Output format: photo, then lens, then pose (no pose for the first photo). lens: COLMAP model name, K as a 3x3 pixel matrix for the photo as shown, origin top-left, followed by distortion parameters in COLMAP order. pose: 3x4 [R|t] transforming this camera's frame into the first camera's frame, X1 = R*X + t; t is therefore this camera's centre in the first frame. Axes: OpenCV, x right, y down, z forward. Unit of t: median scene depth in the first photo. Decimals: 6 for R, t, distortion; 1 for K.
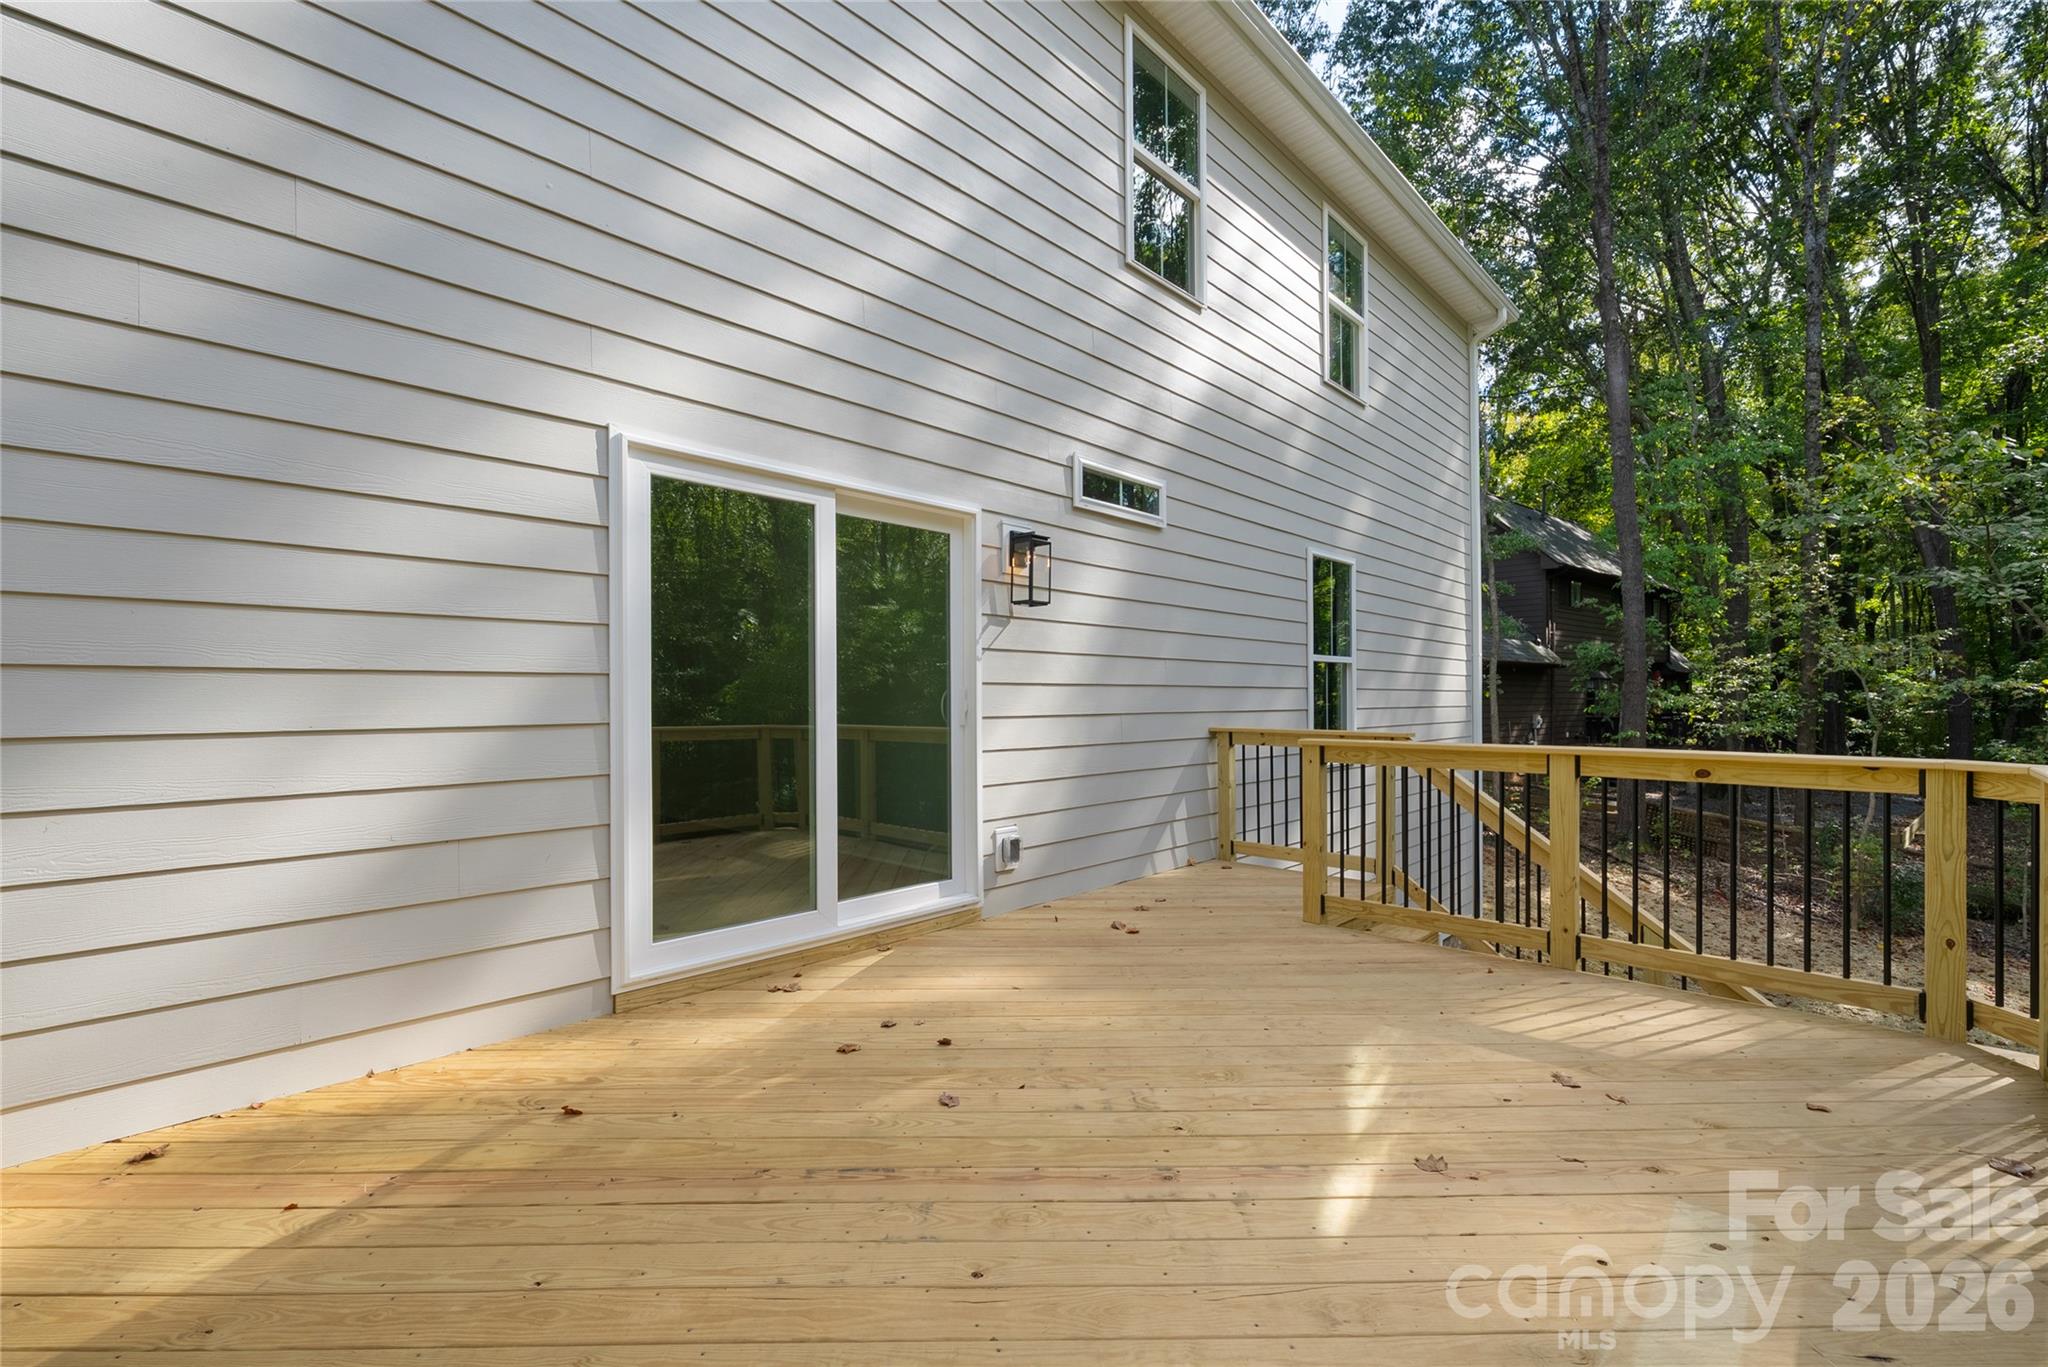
lens RADIAL K [[848.7, 0, 1022.0], [0, 848.7, 688.6], [0, 0, 1]] dist [0.024348, 0.000171]
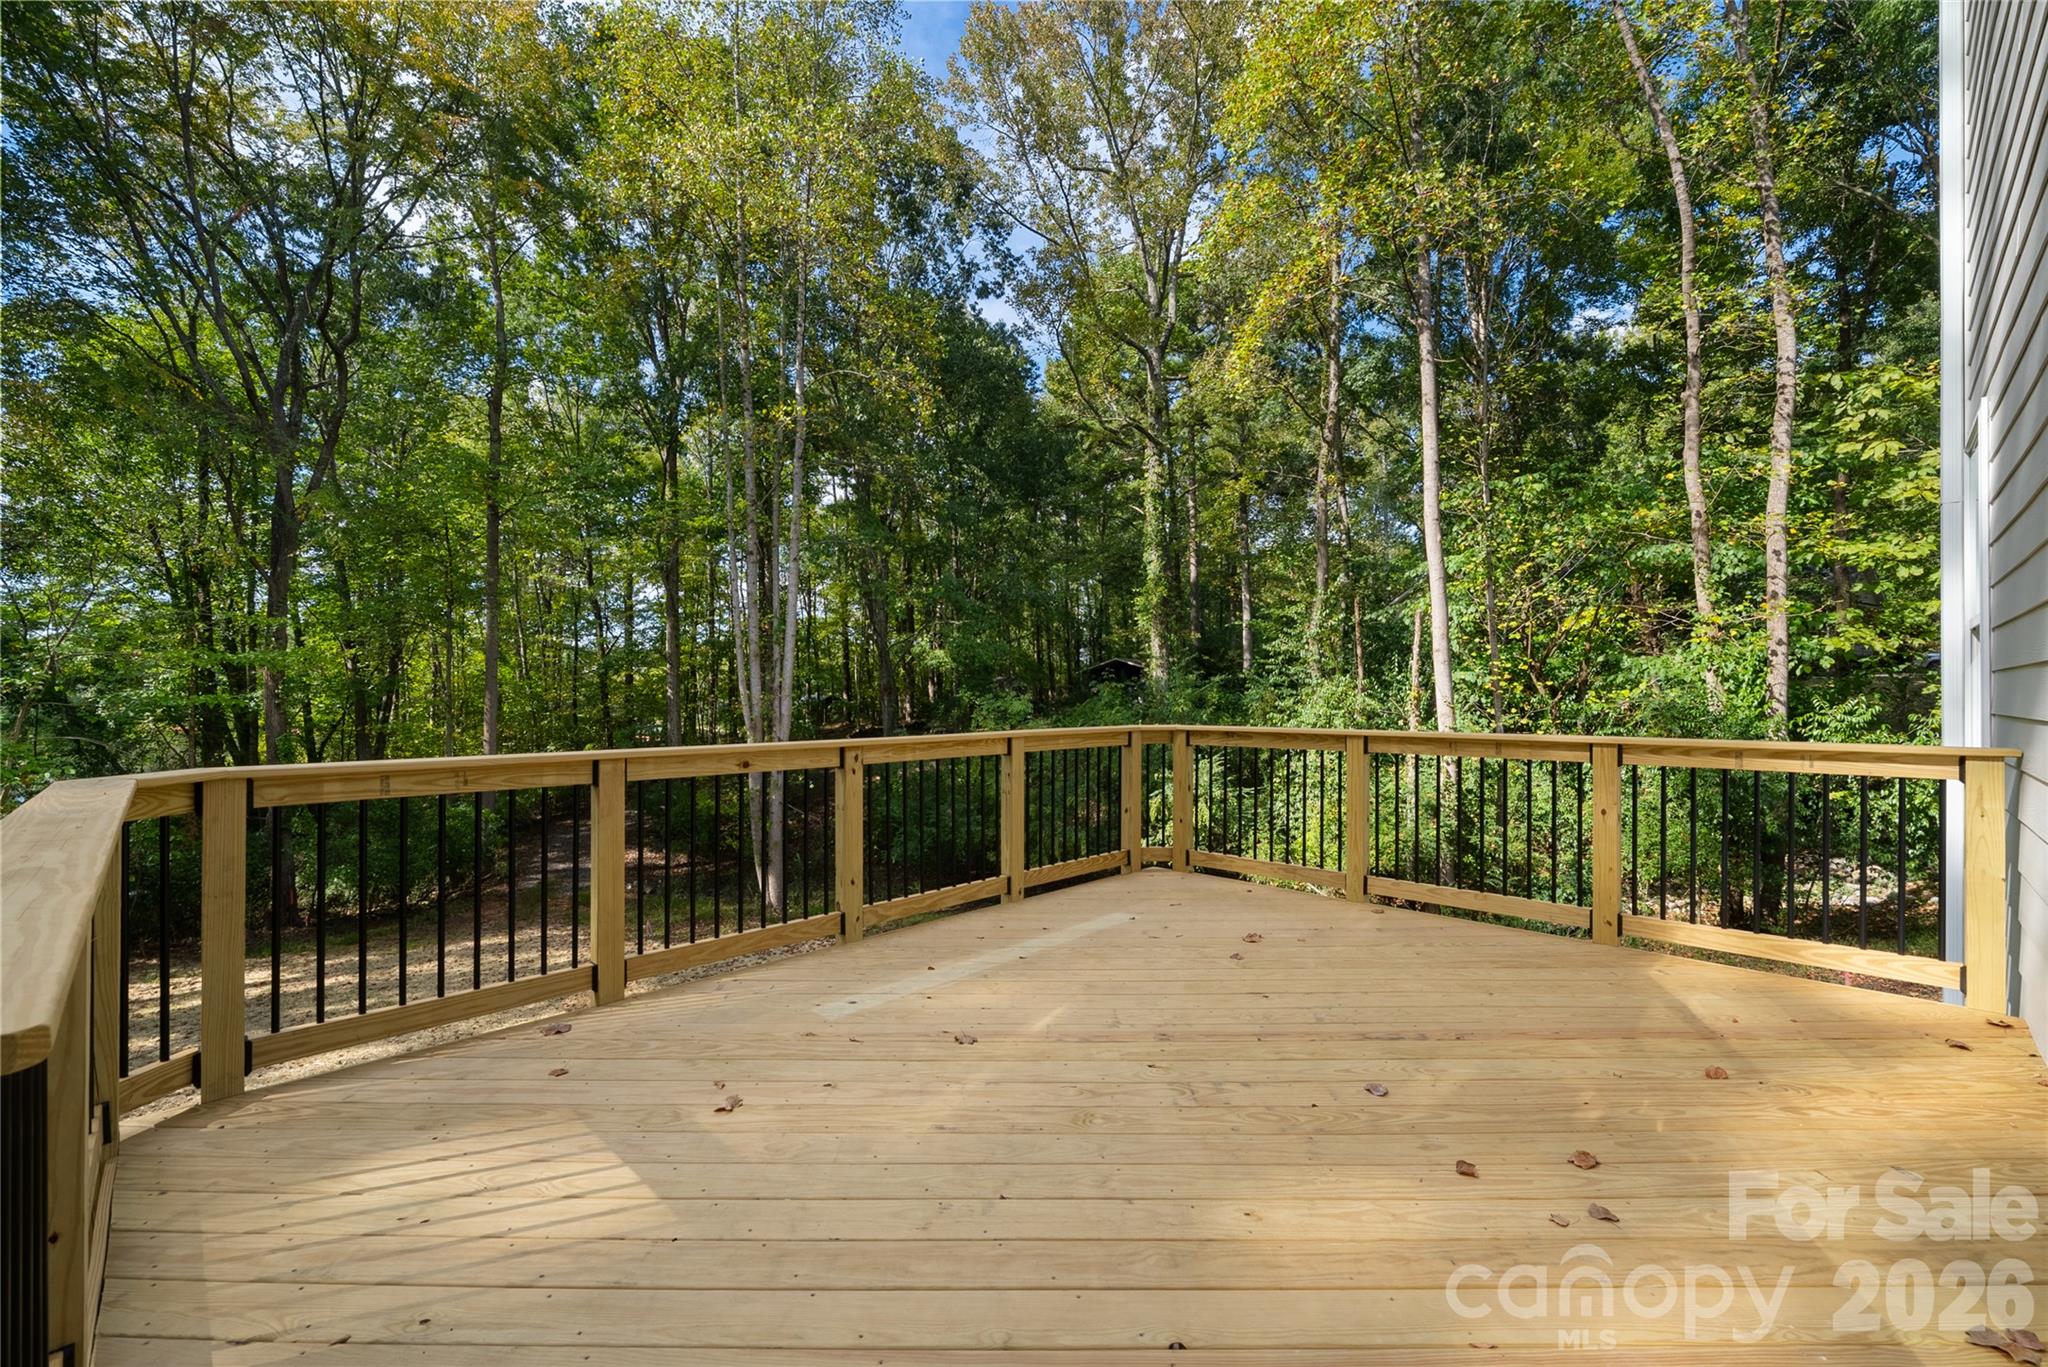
lens RADIAL K [[848.7, 0, 1025.9], [0, 848.7, 692.5], [0, 0, 1]] dist [0.024348, 0.000171]
pose [[-0.999919, -0.000421, 0.012756, 0.316973], [-0.000548, 0.999951, -0.009913, 0.021615], [-0.012752, -0.009919, -0.999869, 2.025483]]
